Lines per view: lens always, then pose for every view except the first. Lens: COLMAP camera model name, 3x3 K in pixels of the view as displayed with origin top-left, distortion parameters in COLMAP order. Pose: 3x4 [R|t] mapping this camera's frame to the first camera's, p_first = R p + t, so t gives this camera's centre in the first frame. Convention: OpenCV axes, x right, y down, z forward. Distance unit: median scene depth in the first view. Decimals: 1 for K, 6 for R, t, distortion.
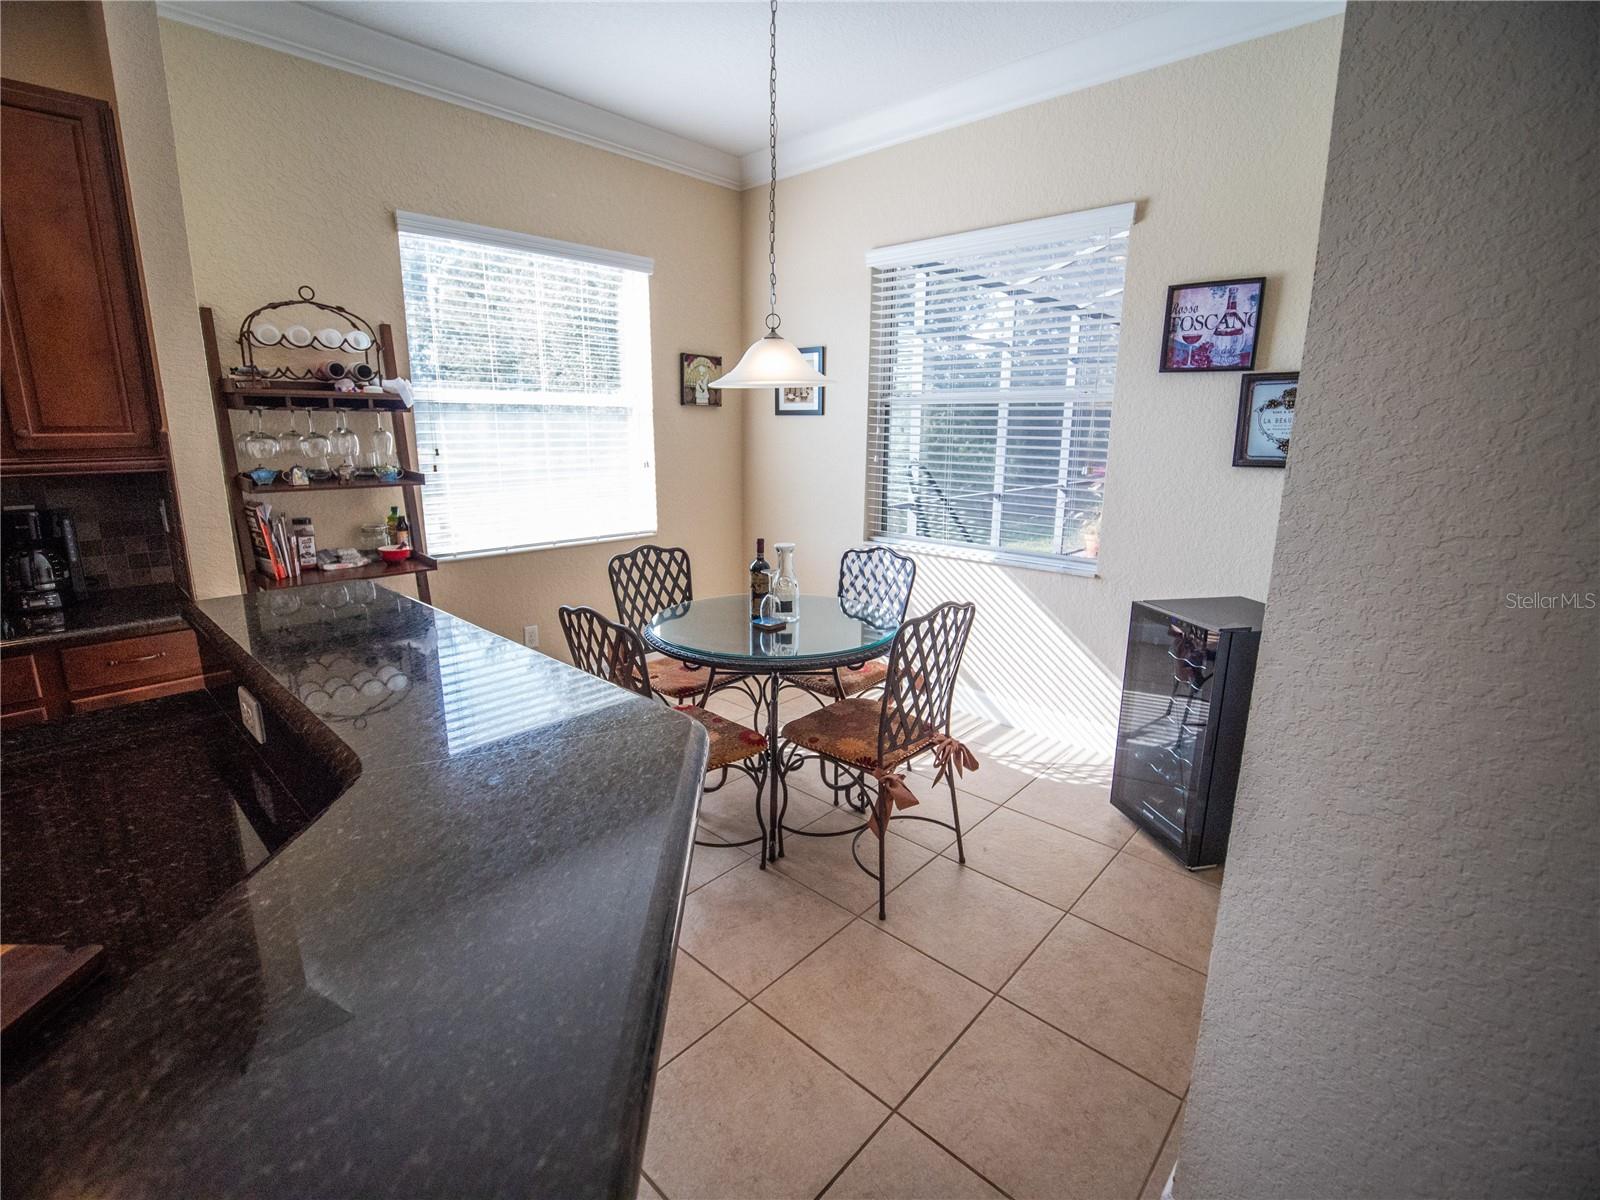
lens RADIAL K [[726.4, 0, 793.5], [0, 726.4, 579.5], [0, 0, 1]] dist [-0.018984, -0.000600]
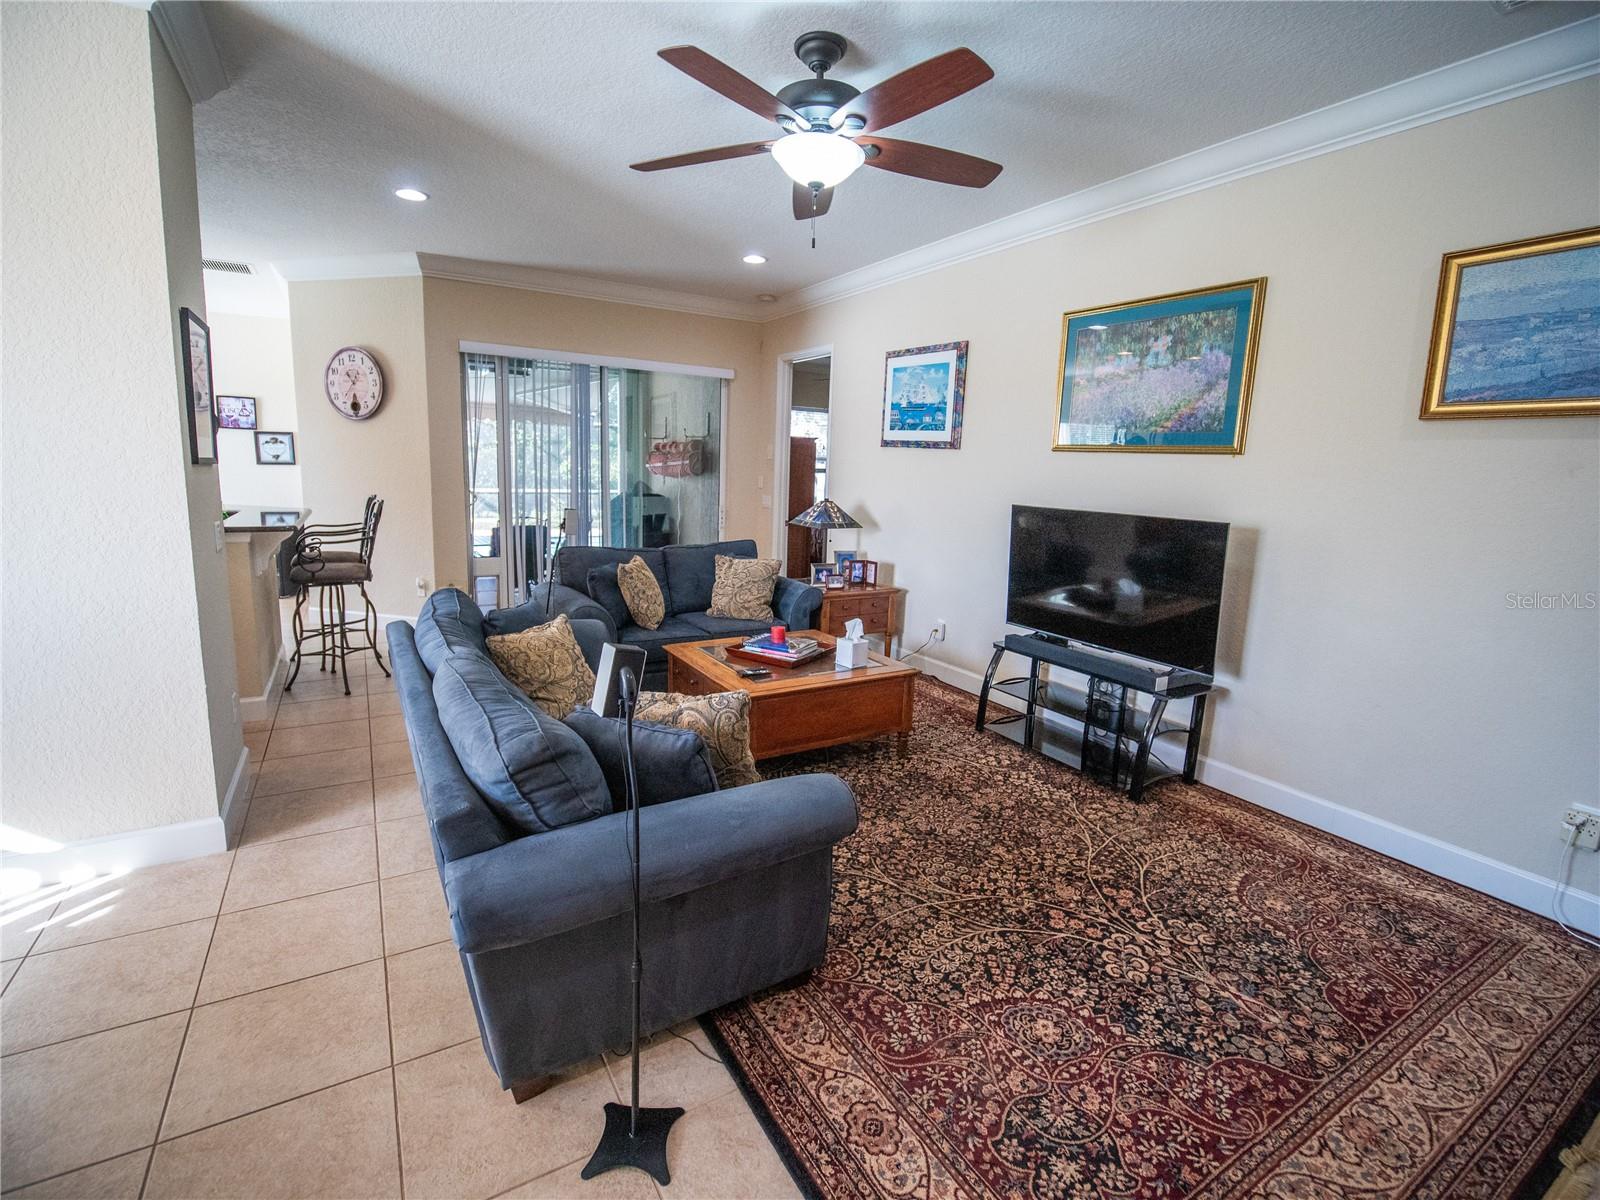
lens RADIAL K [[726.4, 0, 793.5], [0, 726.4, 579.5], [0, 0, 1]] dist [-0.018984, -0.000600]
pose [[0.283723, -0.141377, 0.948427, -1.433559], [0.179465, 0.979424, 0.092310, 0.376379], [-0.941962, 0.144019, 0.303257, -1.648119]]
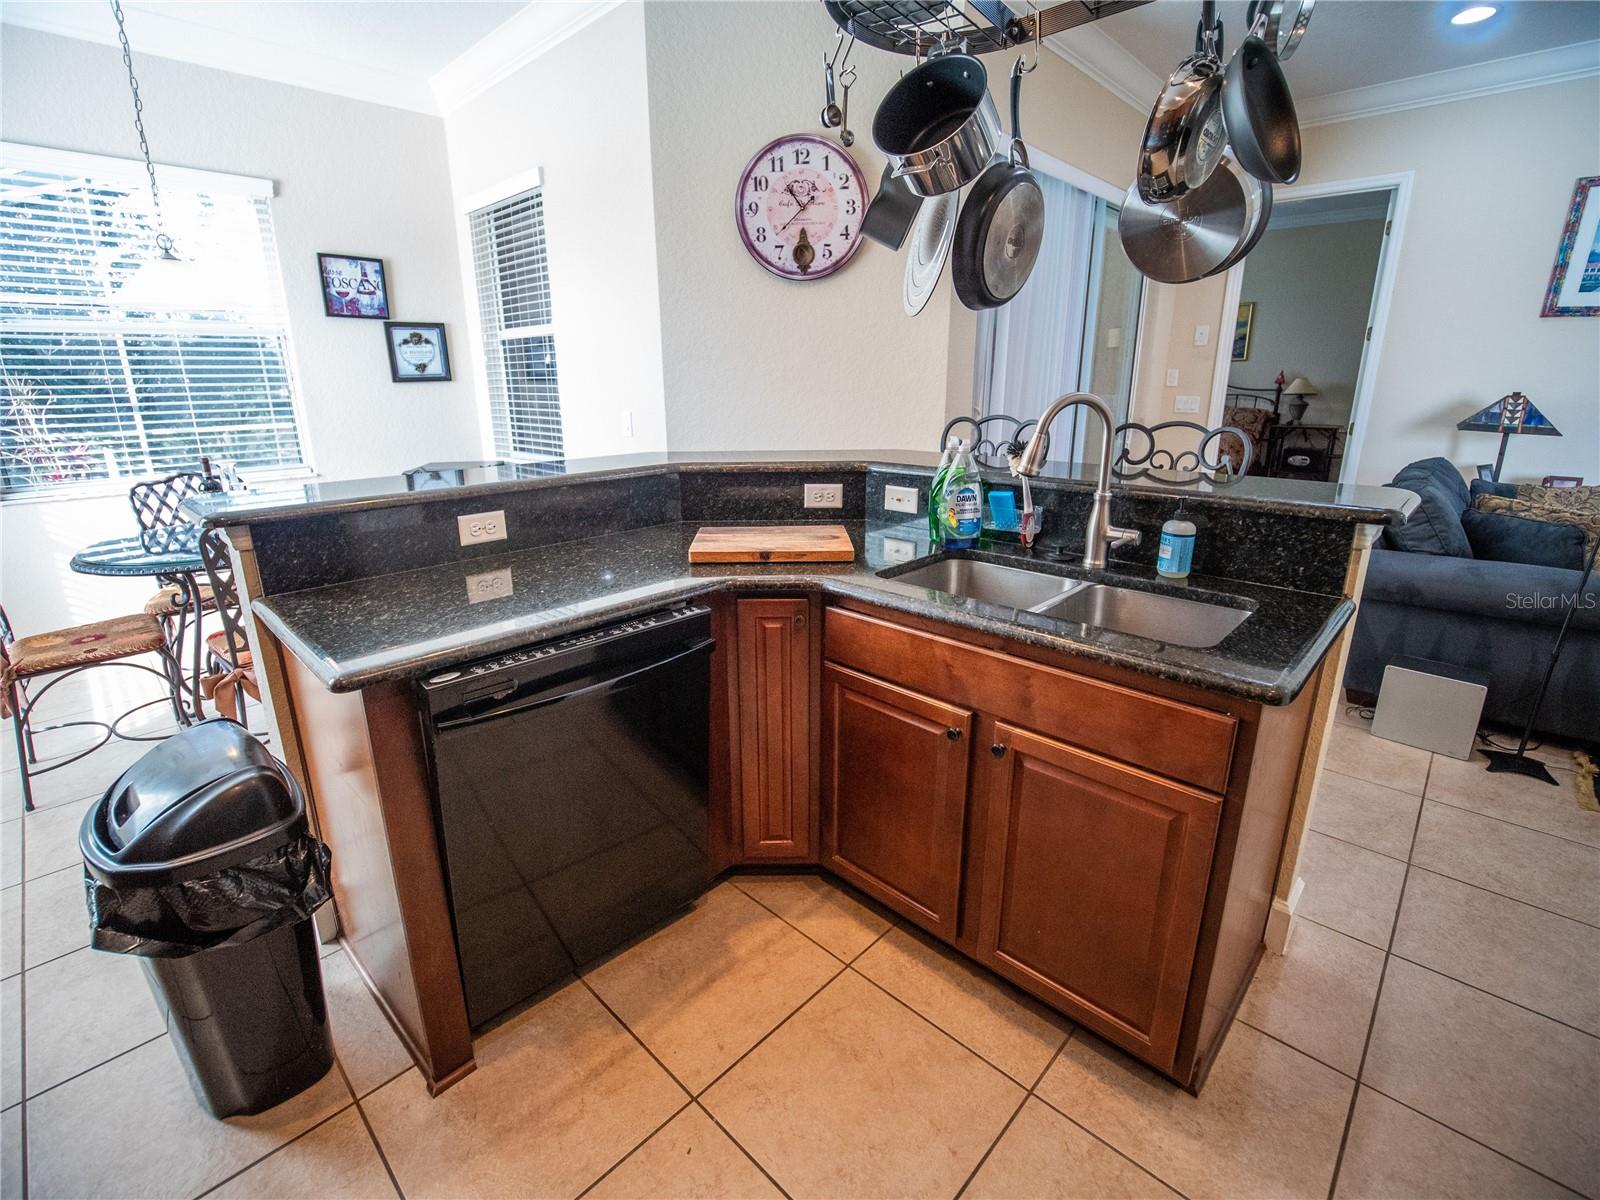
lens RADIAL K [[726.4, 0, 793.5], [0, 726.4, 579.5], [0, 0, 1]] dist [-0.018984, -0.000600]
pose [[0.024411, -0.271115, 0.962237, -0.970027], [0.227080, 0.938868, 0.258770, 0.033220], [-0.973570, 0.212188, 0.084483, 0.128775]]
